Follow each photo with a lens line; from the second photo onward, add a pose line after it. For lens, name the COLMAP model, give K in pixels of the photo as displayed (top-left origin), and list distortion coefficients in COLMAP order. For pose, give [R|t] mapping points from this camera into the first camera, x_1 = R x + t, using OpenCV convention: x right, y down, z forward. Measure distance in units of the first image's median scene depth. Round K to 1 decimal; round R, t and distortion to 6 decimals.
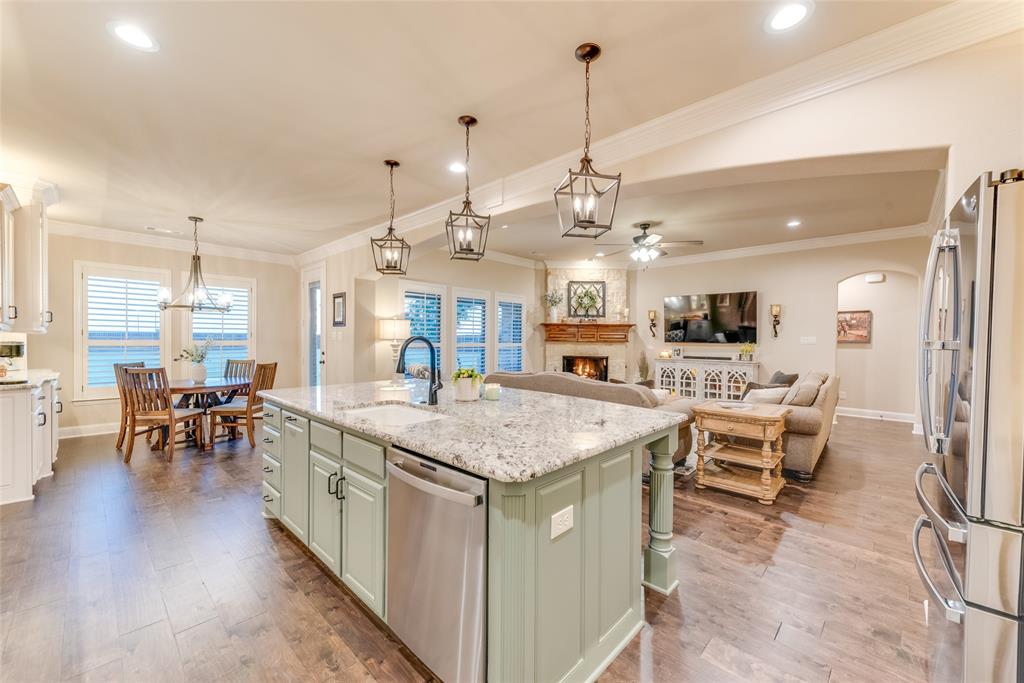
lens RADIAL K [[400.6, 0, 515.3], [0, 400.6, 345.0], [0, 0, 1]] dist [0.017796, -0.005276]
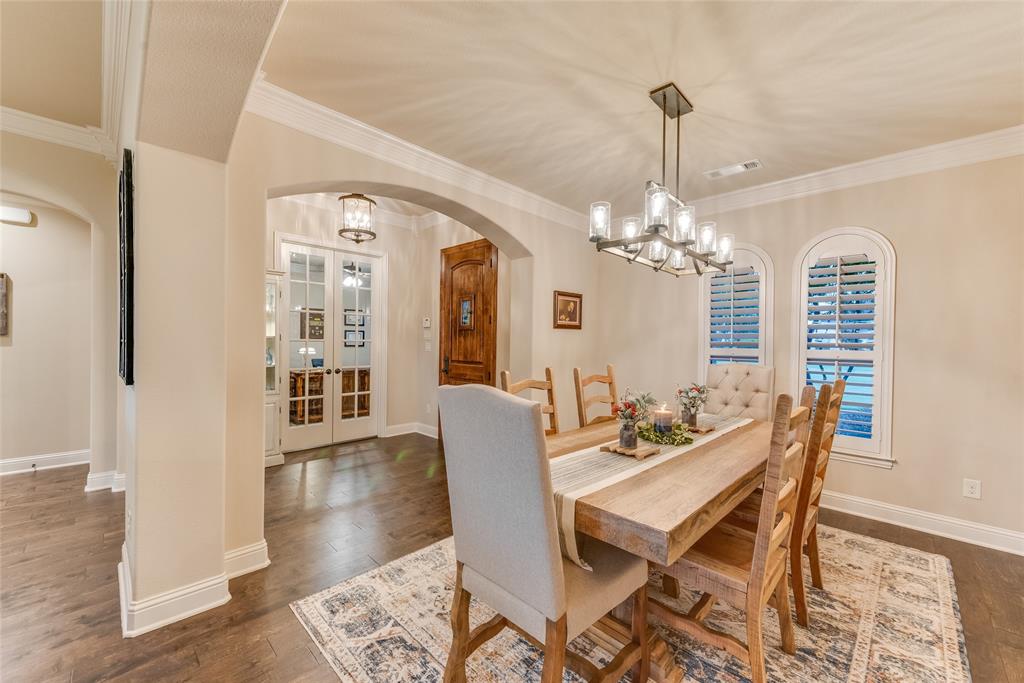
lens RADIAL K [[400.6, 0, 515.3], [0, 400.6, 345.0], [0, 0, 1]] dist [0.017796, -0.005276]
pose [[0.018910, -0.018281, 0.999654, 0.291190], [-0.000060, 0.999833, 0.018285, -0.001188], [-0.999821, -0.000406, 0.018905, 0.262695]]
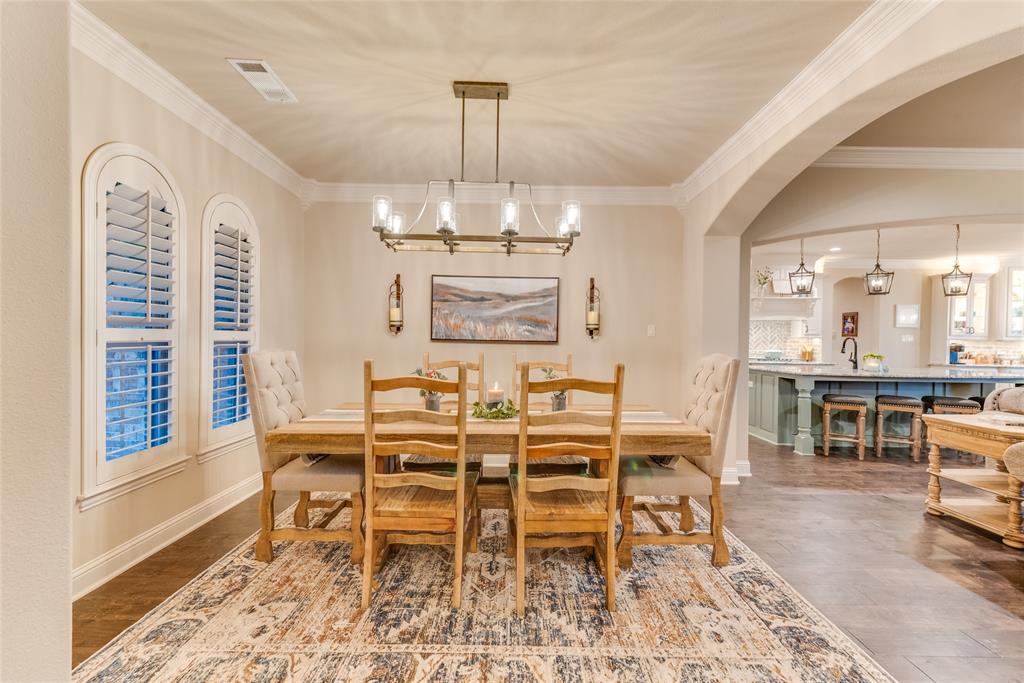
lens RADIAL K [[427.2, 0, 515.1], [0, 427.2, 343.8], [0, 0, 1]] dist [0.011466, -0.000955]
pose [[-0.727997, -0.011805, -0.685479, 0.753724], [-0.029623, 0.999460, 0.014248, 0.009366], [0.684940, 0.030678, -0.727953, 0.399558]]
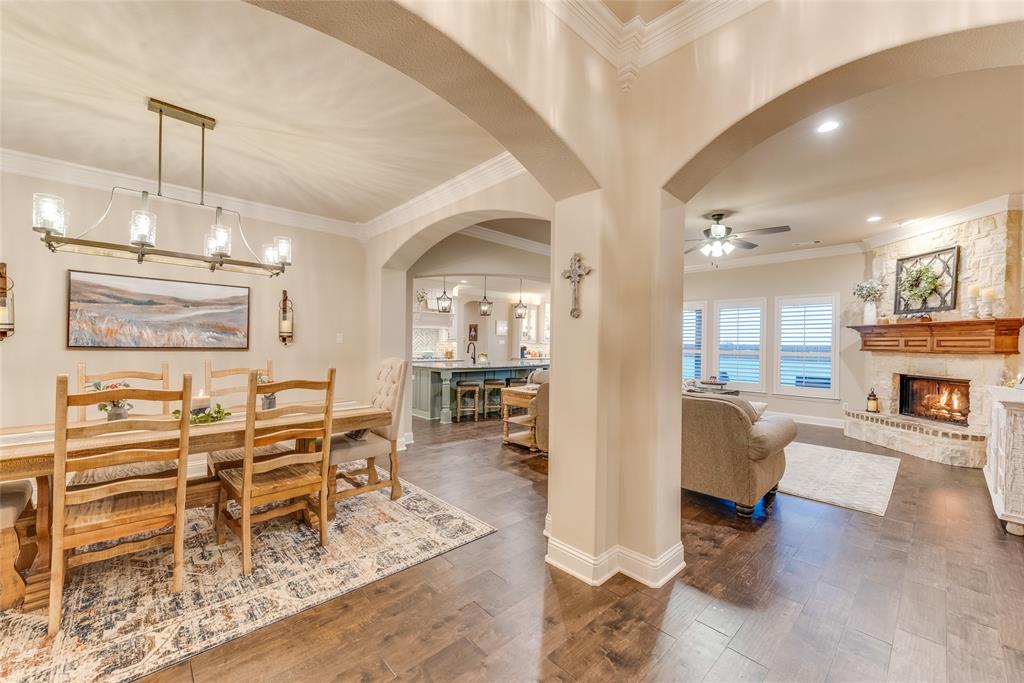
lens RADIAL K [[400.6, 0, 515.3], [0, 400.6, 345.0], [0, 0, 1]] dist [0.017796, -0.005276]
pose [[-0.059026, -0.007873, -0.998225, 0.849526], [-0.028873, 0.999564, -0.006176, 0.002518], [0.997839, 0.028457, -0.059228, 0.426973]]
